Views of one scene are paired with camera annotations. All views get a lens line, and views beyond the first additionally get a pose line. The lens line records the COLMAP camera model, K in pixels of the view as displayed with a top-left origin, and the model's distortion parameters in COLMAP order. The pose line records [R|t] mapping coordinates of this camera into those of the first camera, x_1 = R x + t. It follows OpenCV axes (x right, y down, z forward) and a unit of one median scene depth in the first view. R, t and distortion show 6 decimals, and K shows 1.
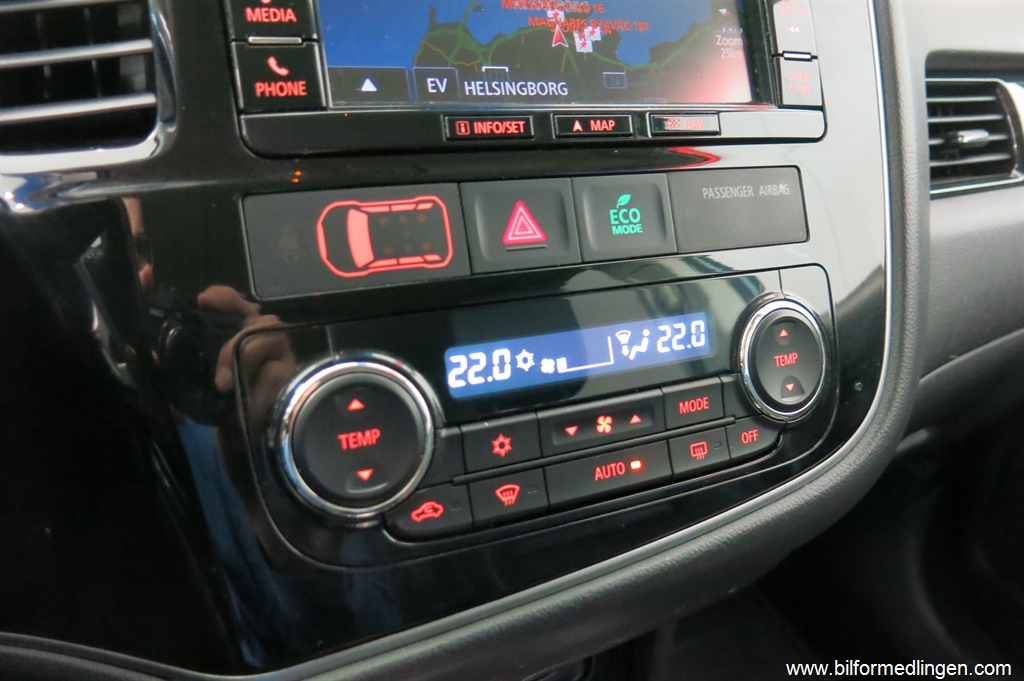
lens RADIAL K [[885.6, 0, 512.0], [0, 885.6, 340.5], [0, 0, 1]] dist [-0.010248, -0.009226]
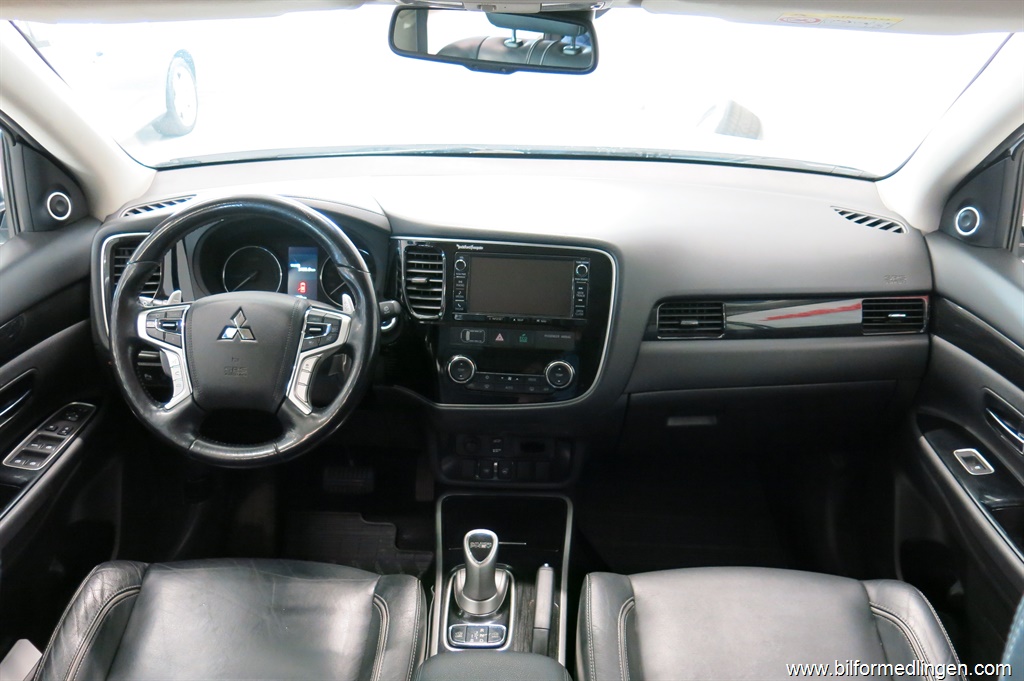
lens RADIAL K [[893.1, 0, 512.0], [0, 893.1, 340.5], [0, 0, 1]] dist [-0.003923, -0.015327]
pose [[0.832763, 0.207962, -0.513087, 2.885327], [-0.165002, 0.977881, 0.128543, -0.832817], [0.528470, -0.022386, 0.848657, -3.566714]]
